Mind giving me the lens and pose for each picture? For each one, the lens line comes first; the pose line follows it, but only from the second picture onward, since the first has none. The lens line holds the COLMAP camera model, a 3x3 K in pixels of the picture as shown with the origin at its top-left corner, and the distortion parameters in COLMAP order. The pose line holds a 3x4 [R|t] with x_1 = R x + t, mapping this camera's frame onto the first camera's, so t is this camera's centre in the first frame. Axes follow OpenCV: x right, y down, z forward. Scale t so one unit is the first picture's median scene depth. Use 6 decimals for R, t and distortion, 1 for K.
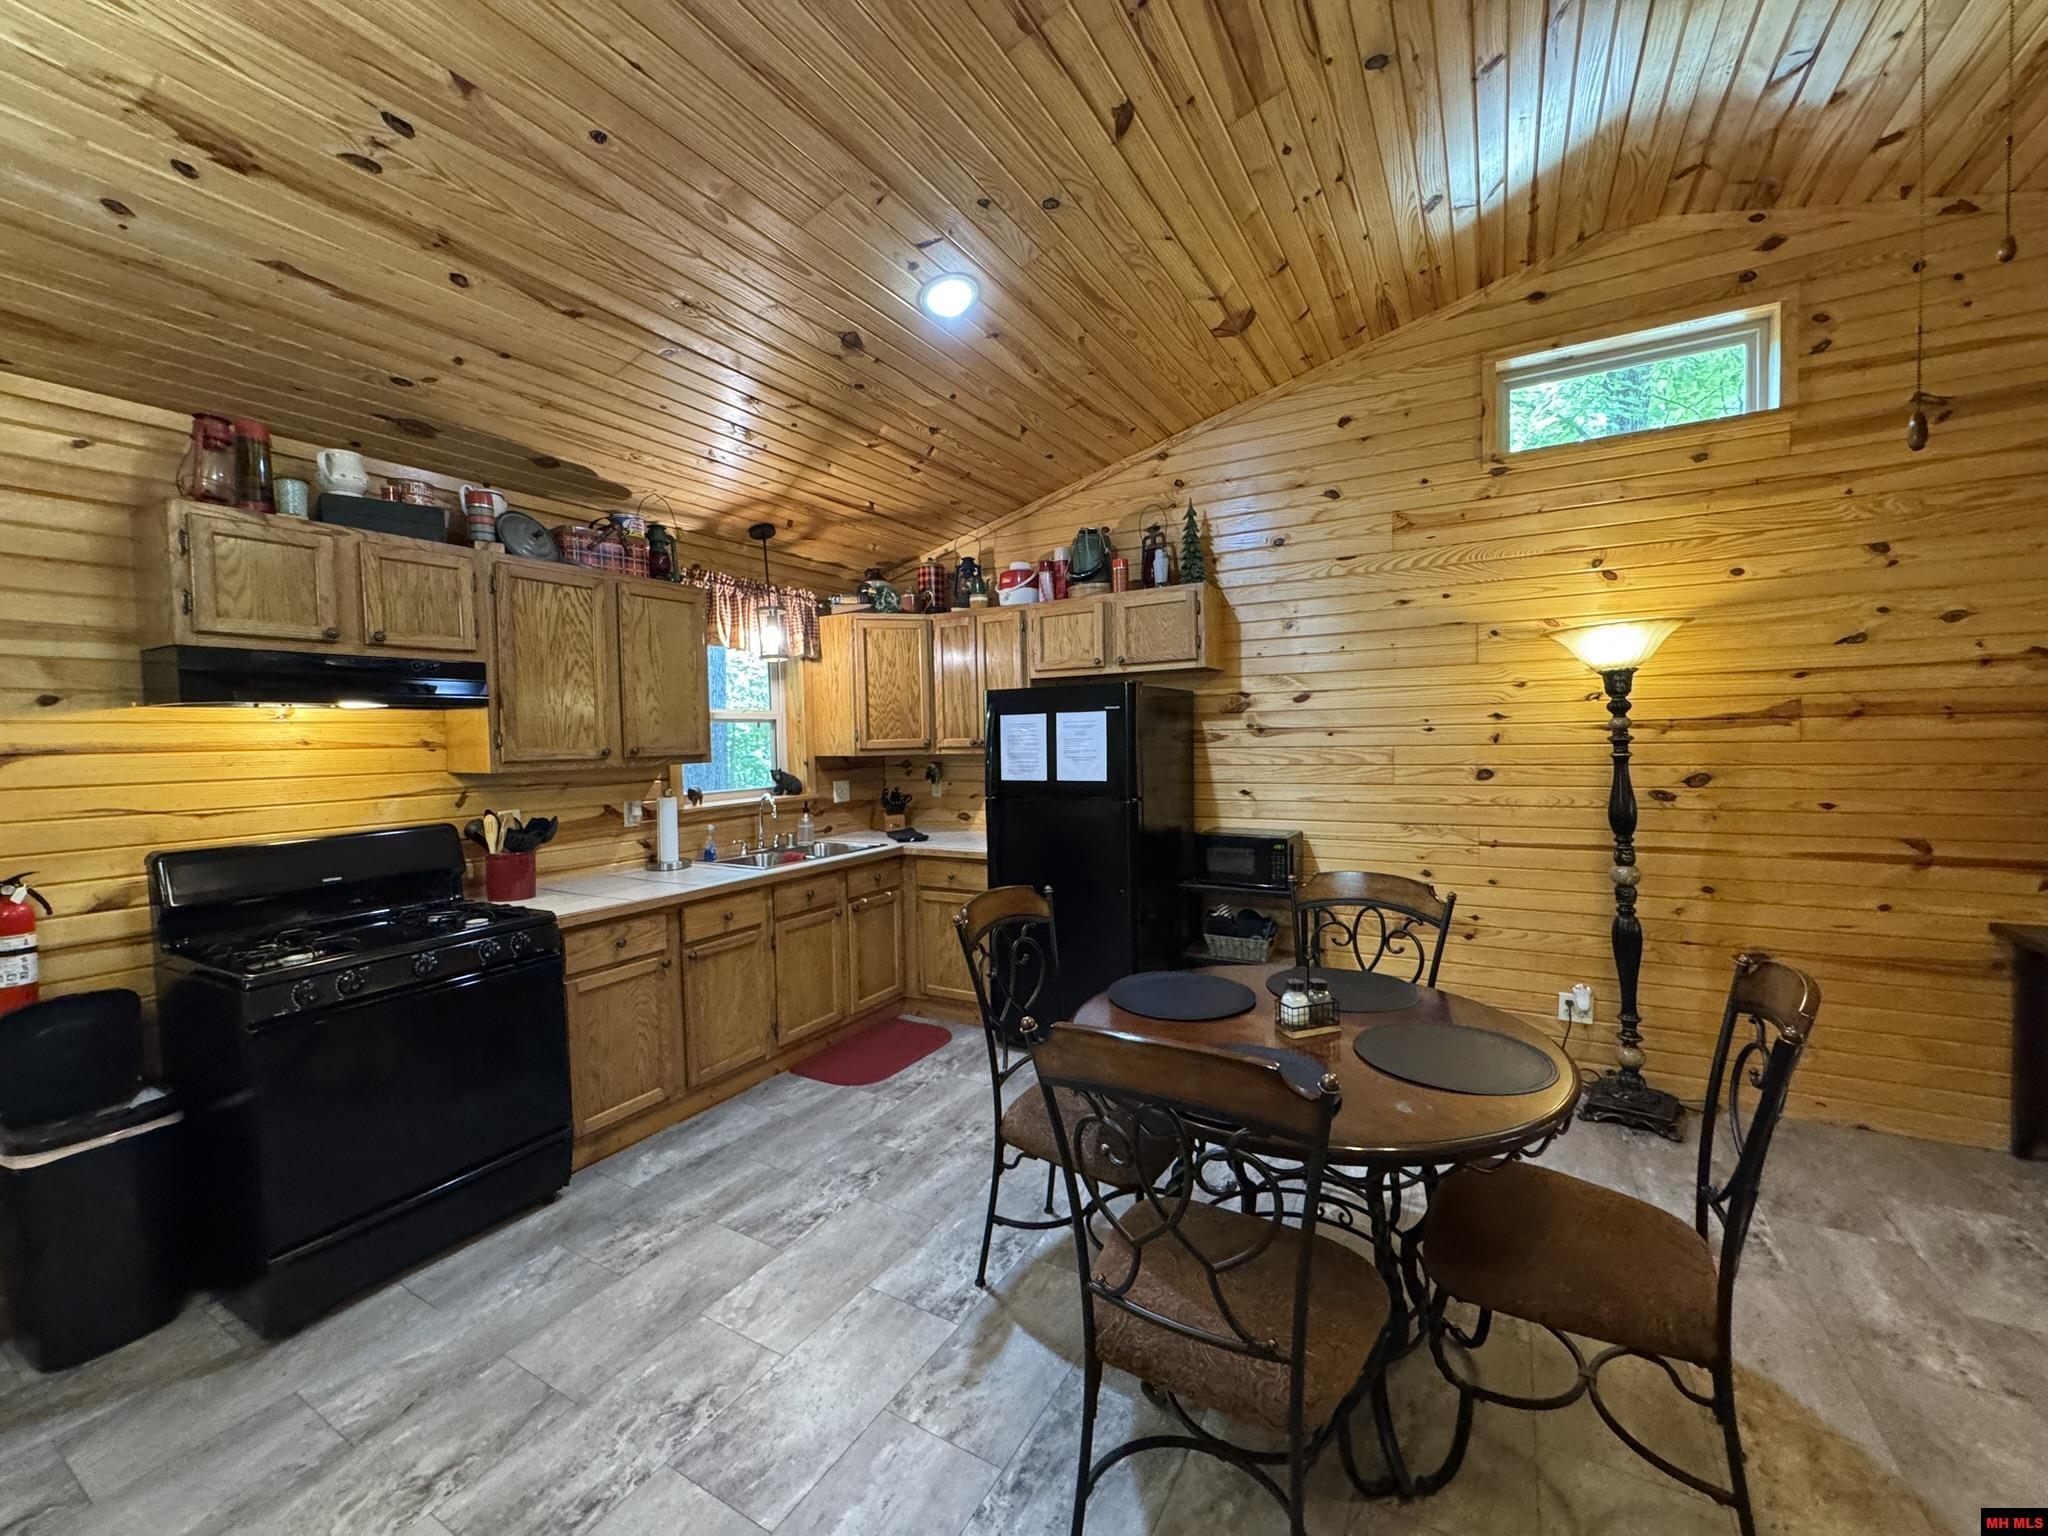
lens RADIAL K [[818.4, 0, 1020.5], [0, 818.4, 768.0], [0, 0, 1]] dist [-0.003194, 0.000203]
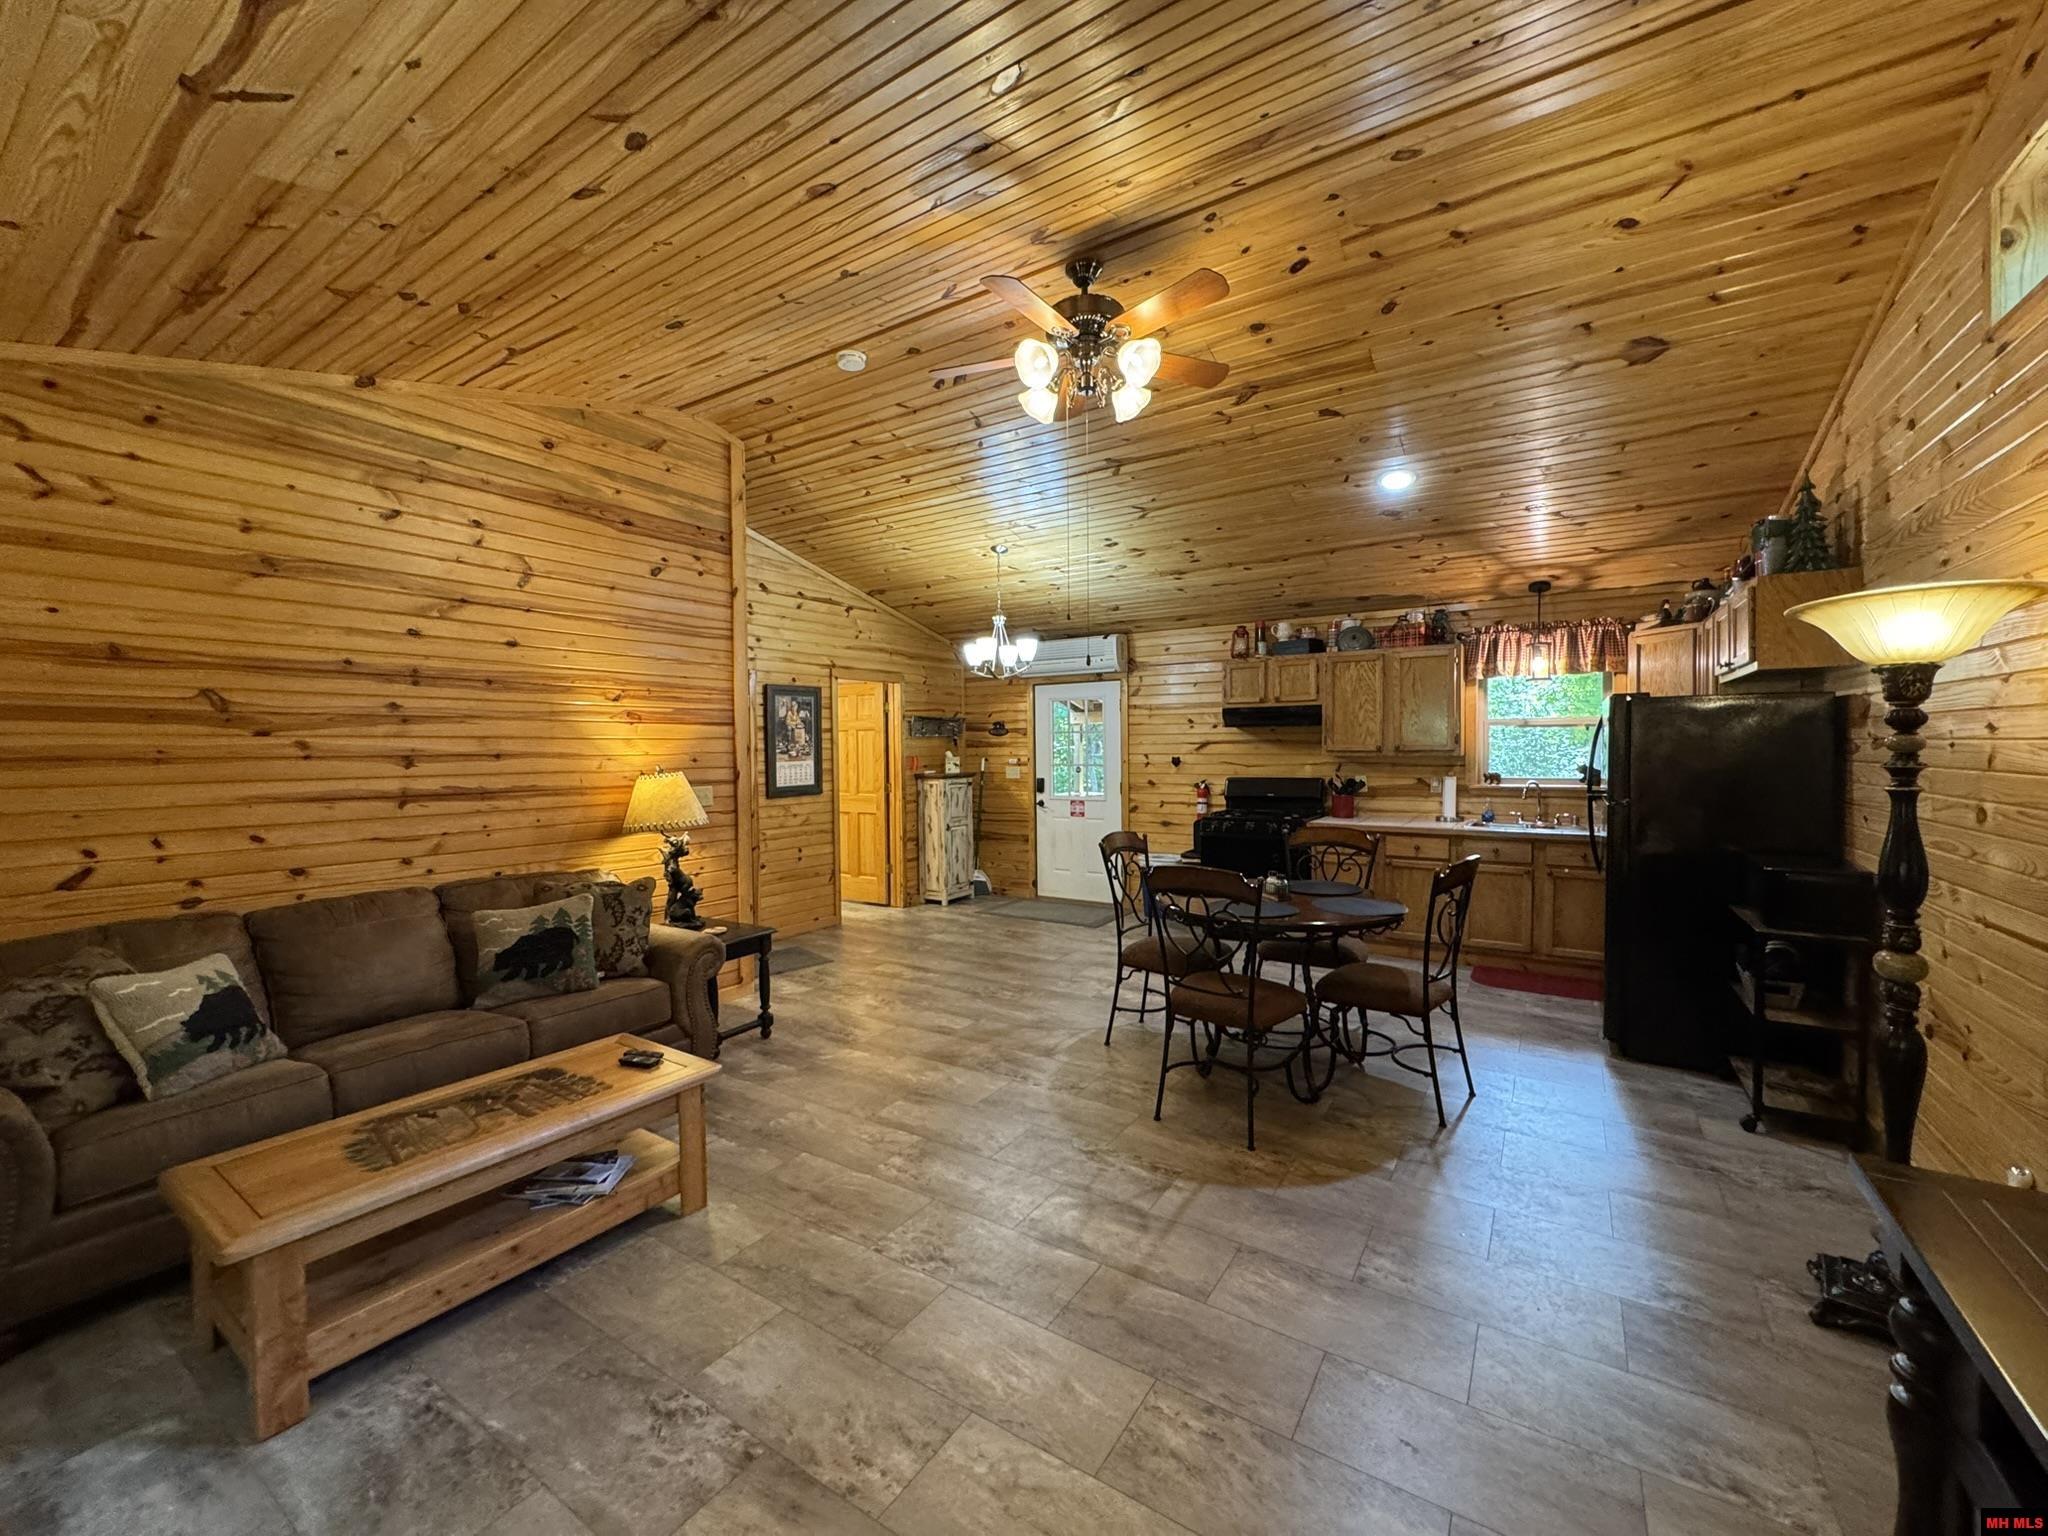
lens RADIAL K [[818.4, 0, 1022.3], [0, 818.4, 768.7], [0, 0, 1]] dist [-0.003194, 0.000203]
pose [[-0.052802, 0.051589, -0.997272, 1.405415], [-0.029778, 0.998139, 0.053210, -0.046179], [0.998161, 0.032506, -0.051168, 0.289670]]
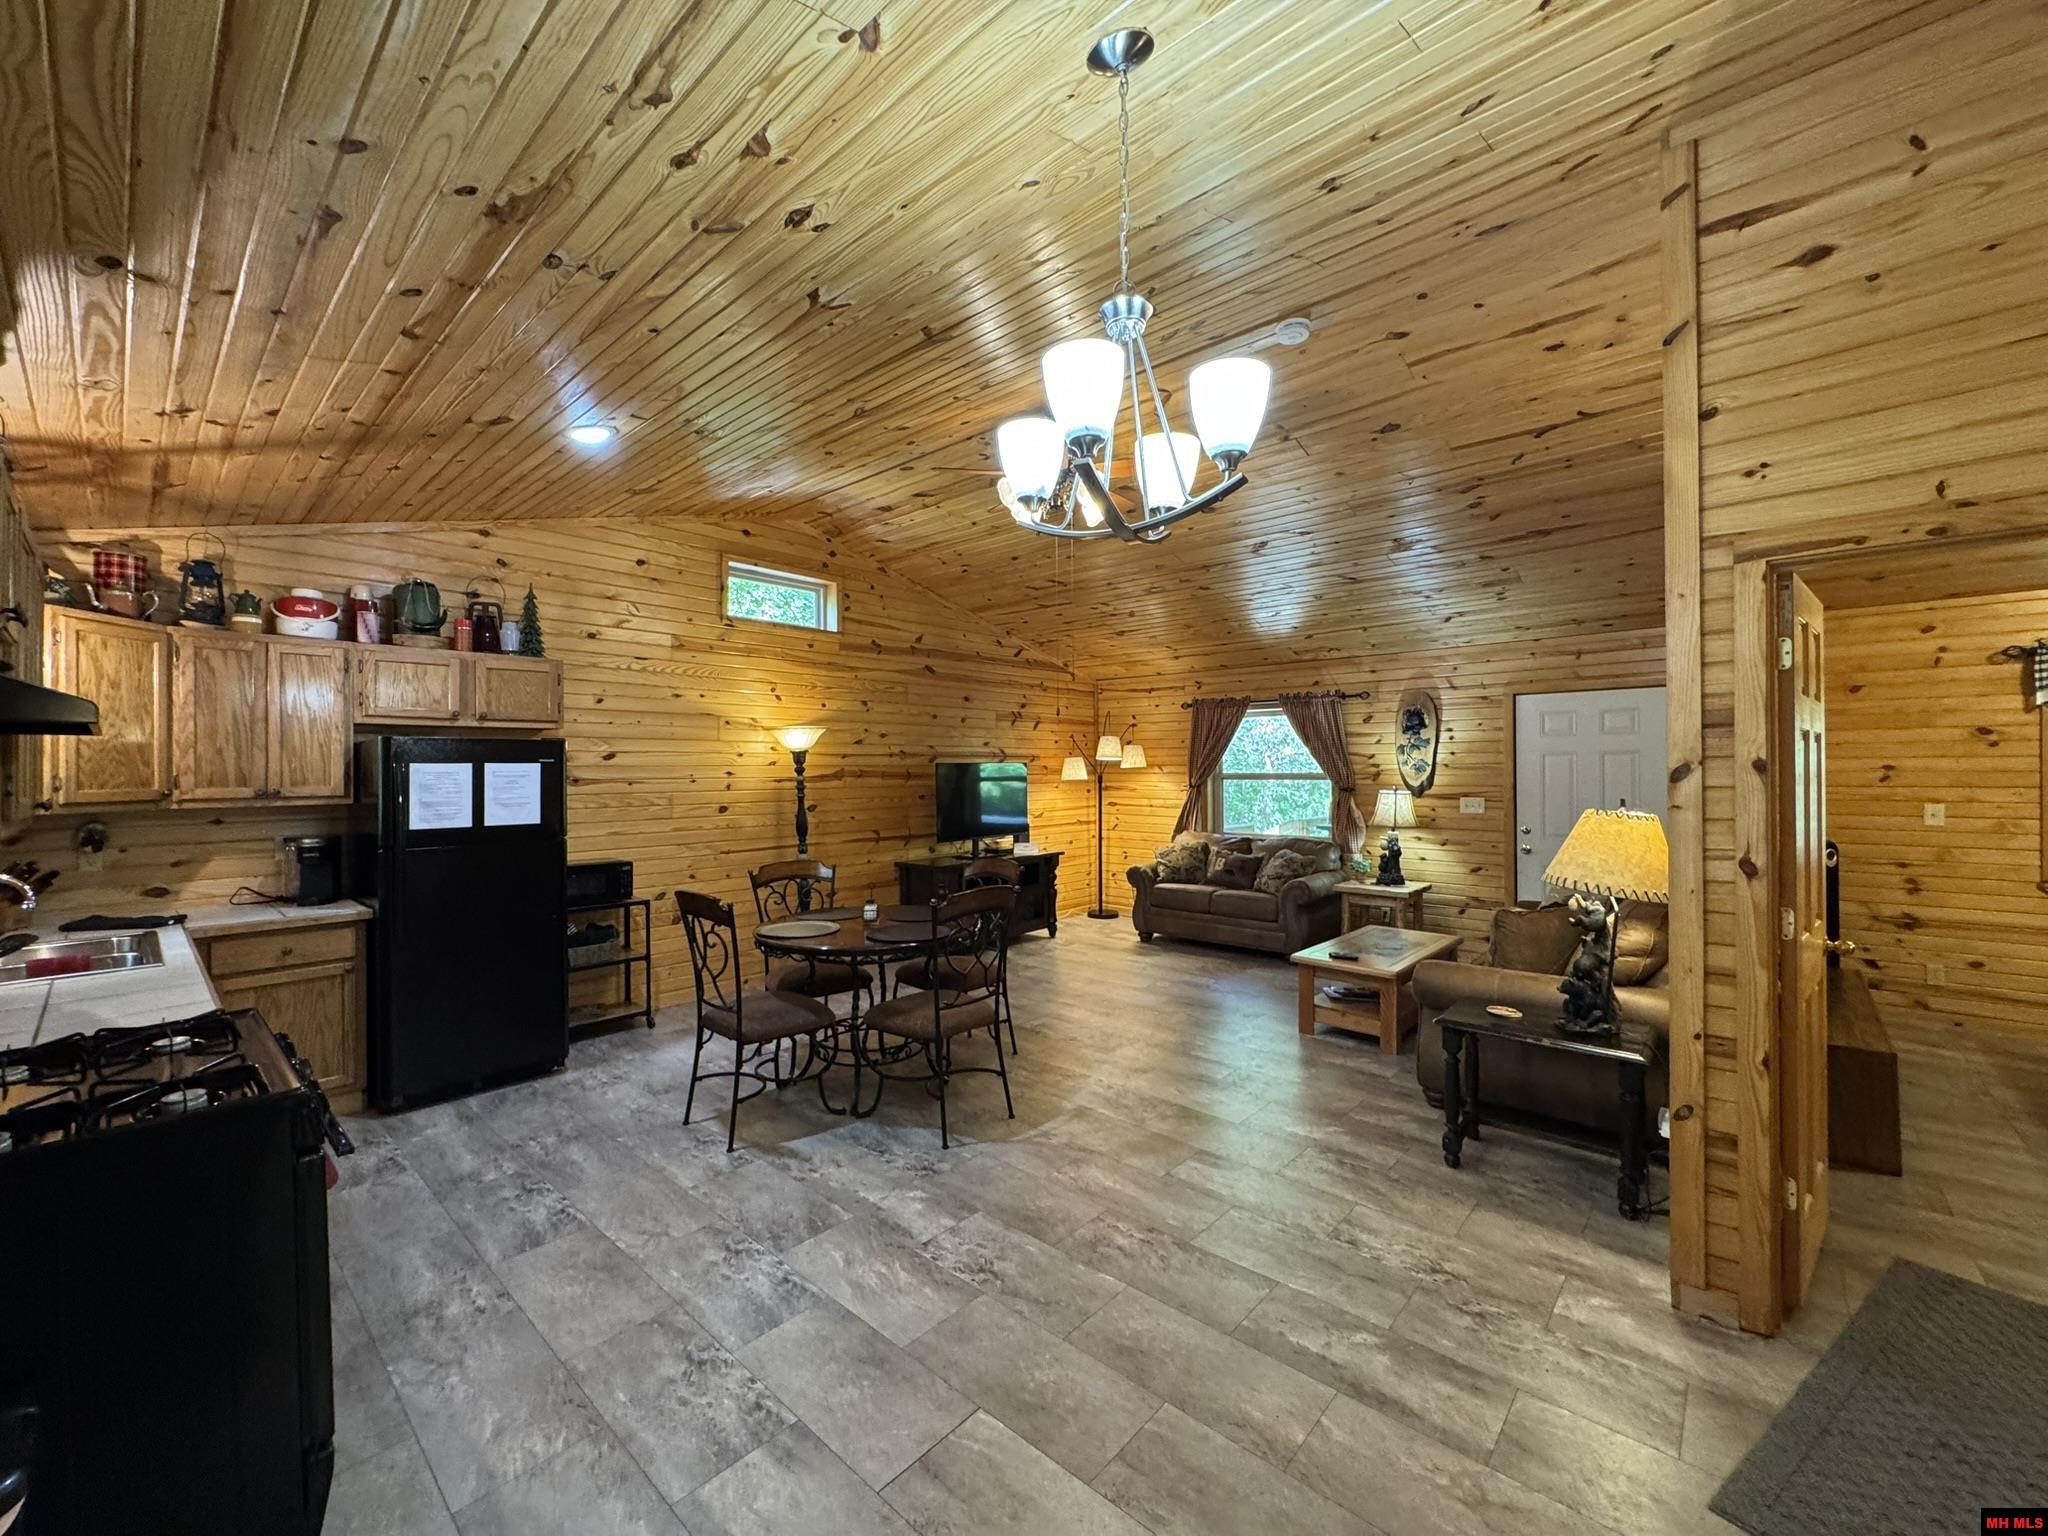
lens RADIAL K [[818.4, 0, 1023.6], [0, 818.4, 764.8], [0, 0, 1]] dist [-0.003194, 0.000203]
pose [[0.203307, 0.027327, 0.978734, -0.992624], [0.041542, 0.998470, -0.036507, 0.004123], [-0.978233, 0.048080, 0.201861, 0.101745]]
